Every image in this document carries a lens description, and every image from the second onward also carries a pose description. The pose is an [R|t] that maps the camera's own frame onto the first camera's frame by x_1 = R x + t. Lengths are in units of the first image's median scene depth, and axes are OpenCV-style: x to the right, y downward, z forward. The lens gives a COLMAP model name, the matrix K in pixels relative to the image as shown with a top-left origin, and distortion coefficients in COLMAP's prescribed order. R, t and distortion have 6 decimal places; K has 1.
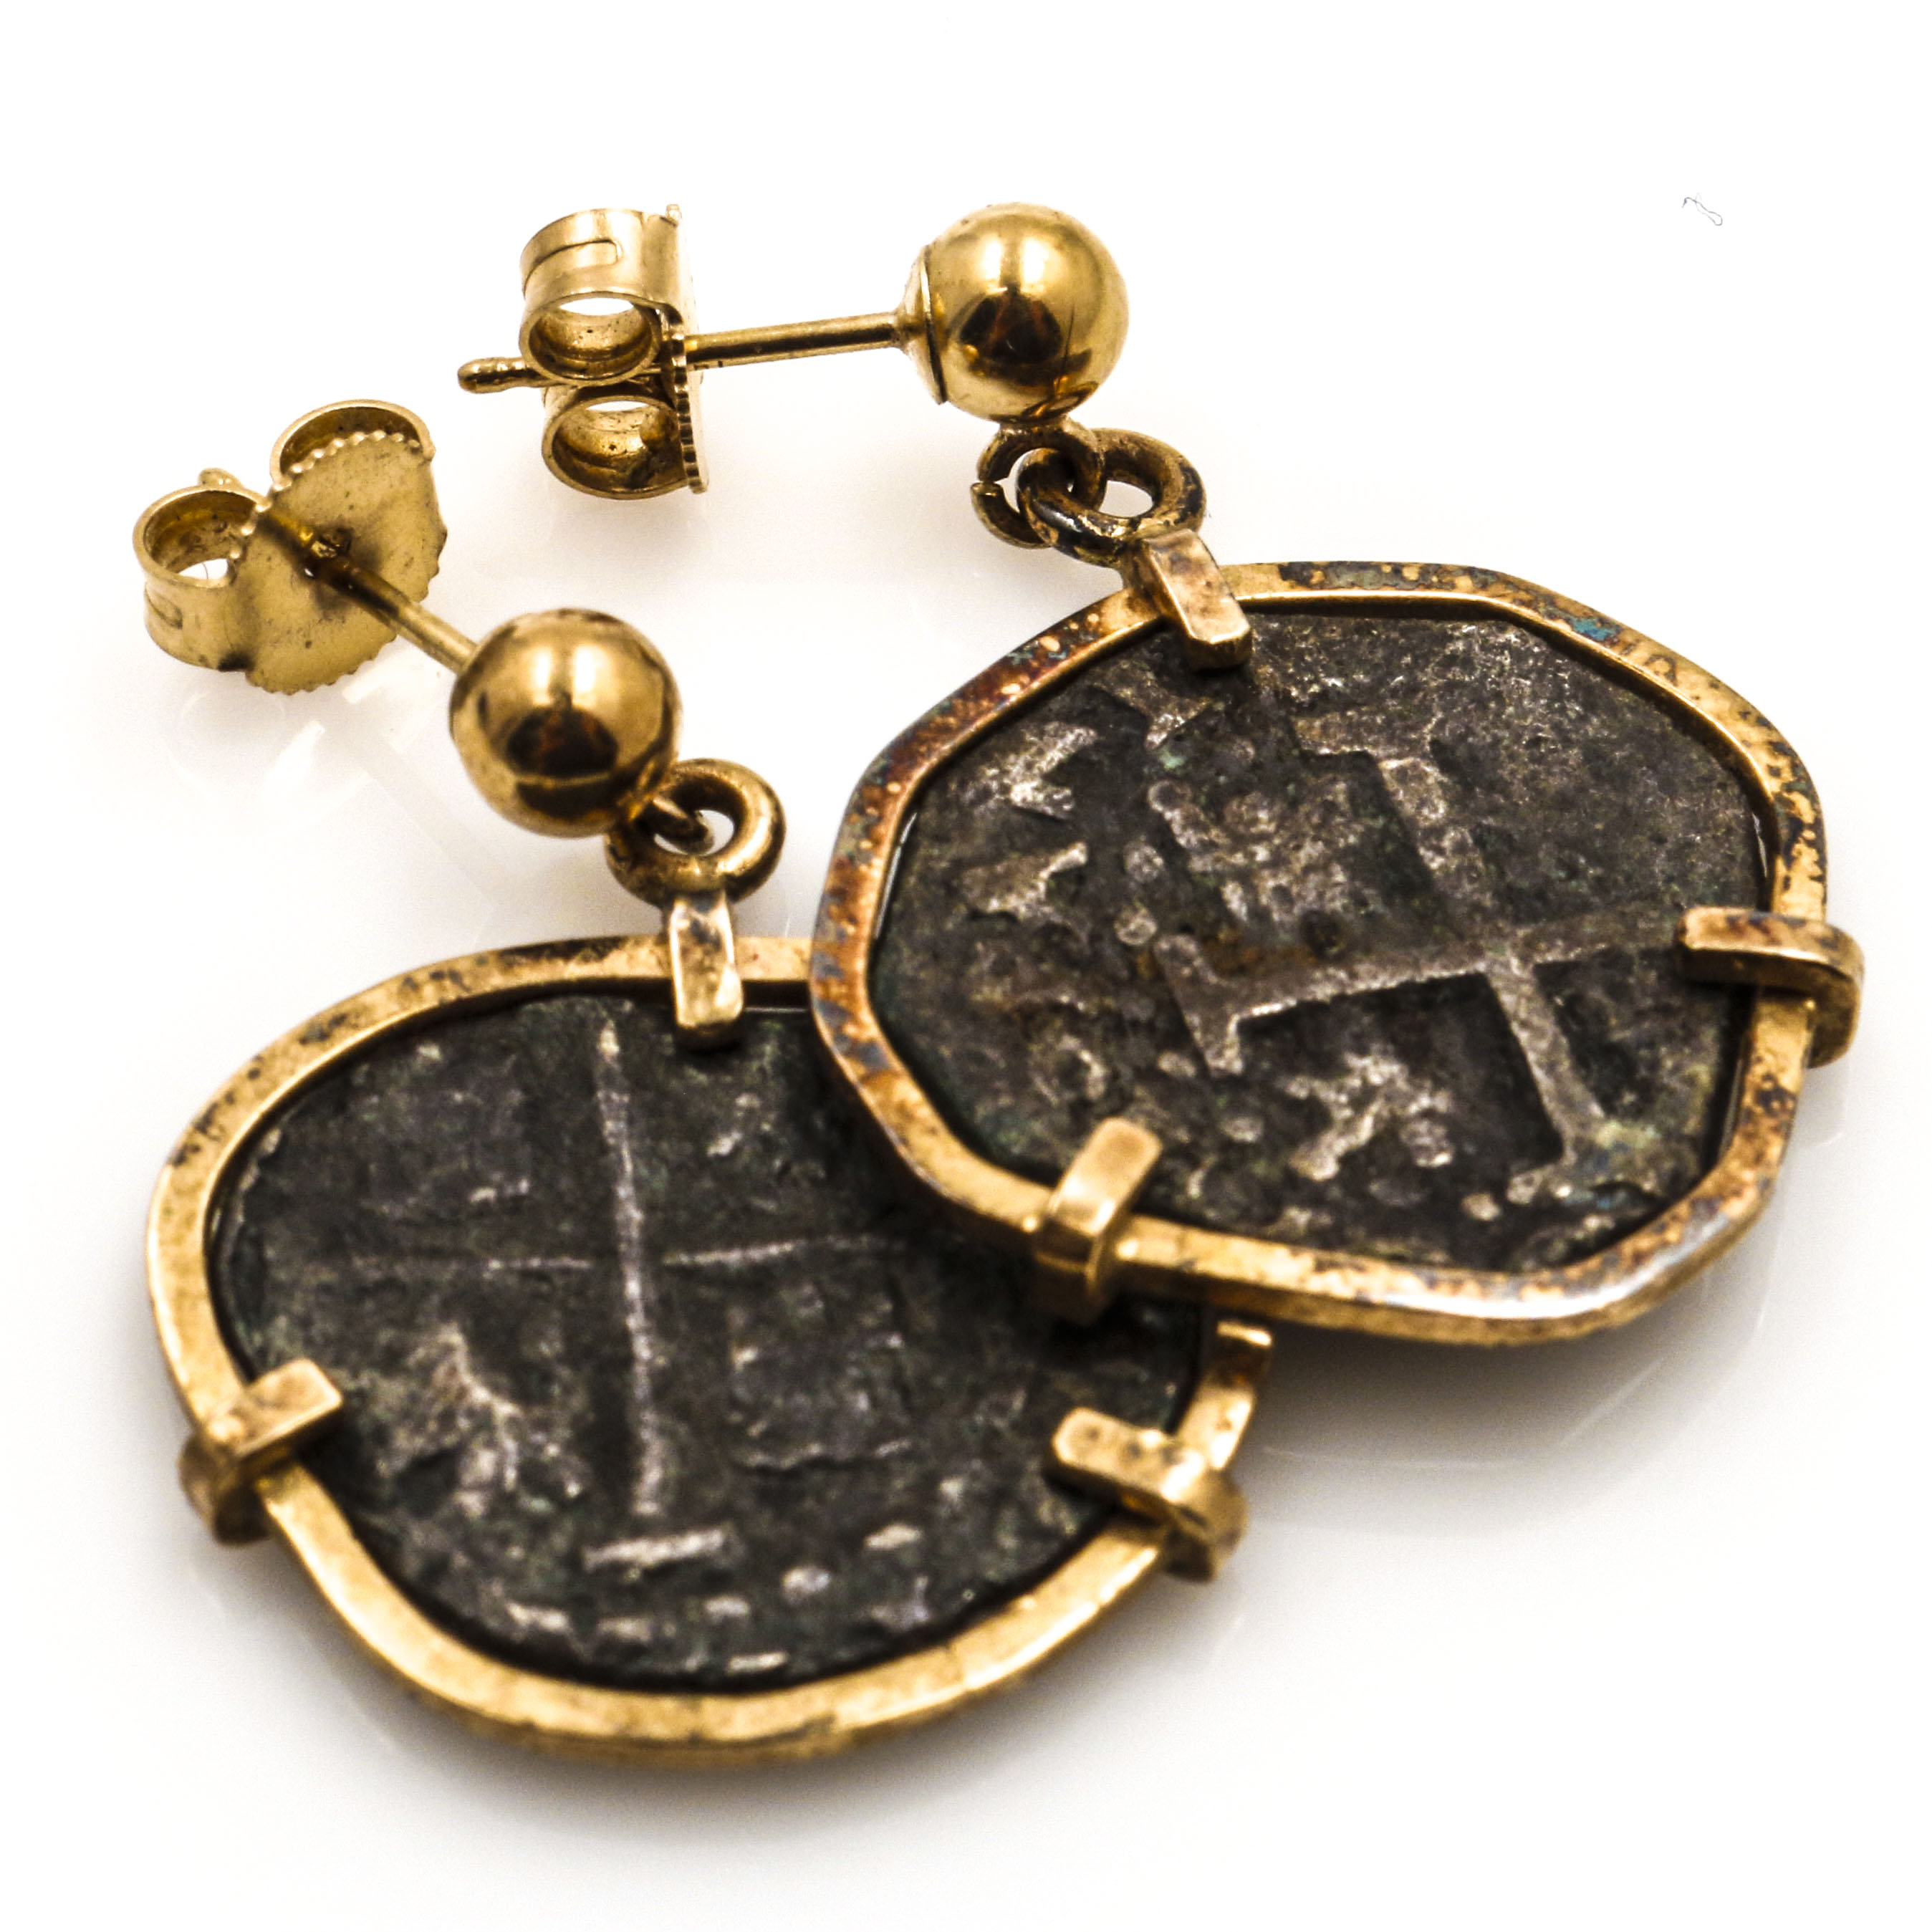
lens RADIAL K [[7966.7, 0, 968.5], [0, 7966.7, 967.8], [0, 0, 1]] dist [0.186863, 0.000000]
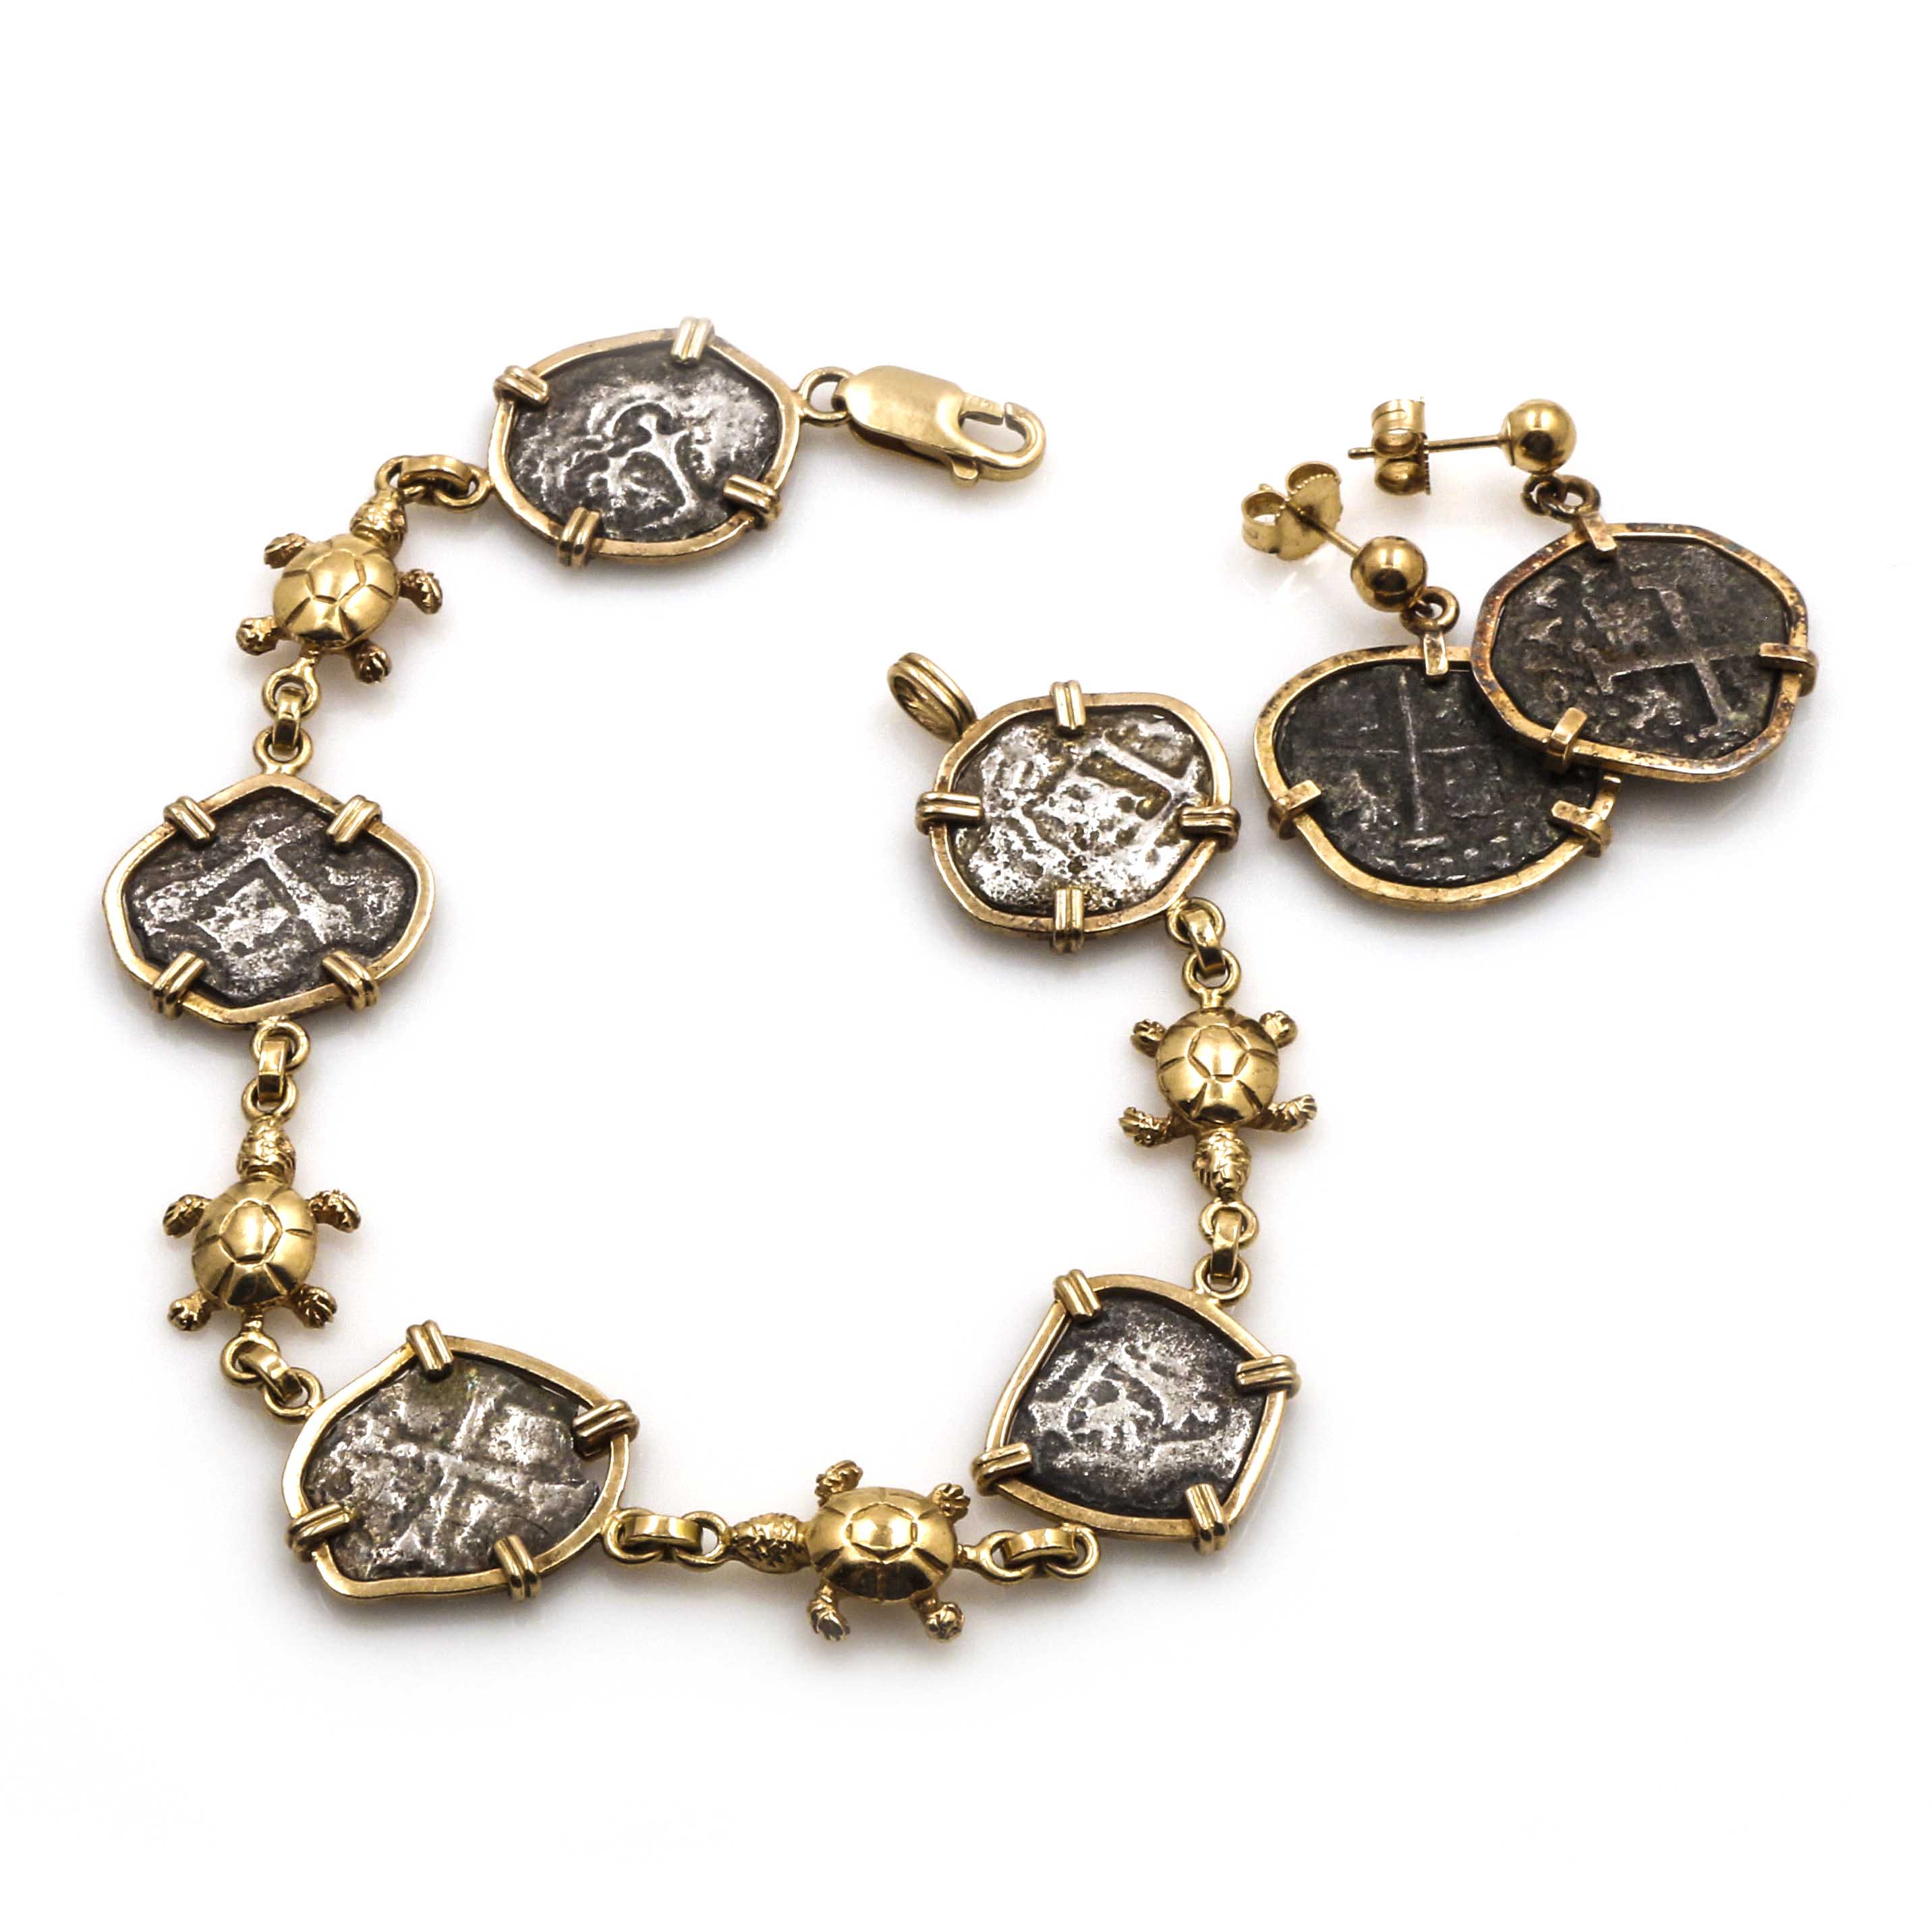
lens RADIAL K [[7966.7, 0, 969.4], [0, 7966.7, 963.4], [0, 0, 1]] dist [0.186863, 0.000000]
pose [[0.999577, 0.021354, -0.019739, -0.148156], [-0.020613, 0.999102, 0.037010, 0.008173], [0.020512, -0.036588, 0.999120, -2.044687]]
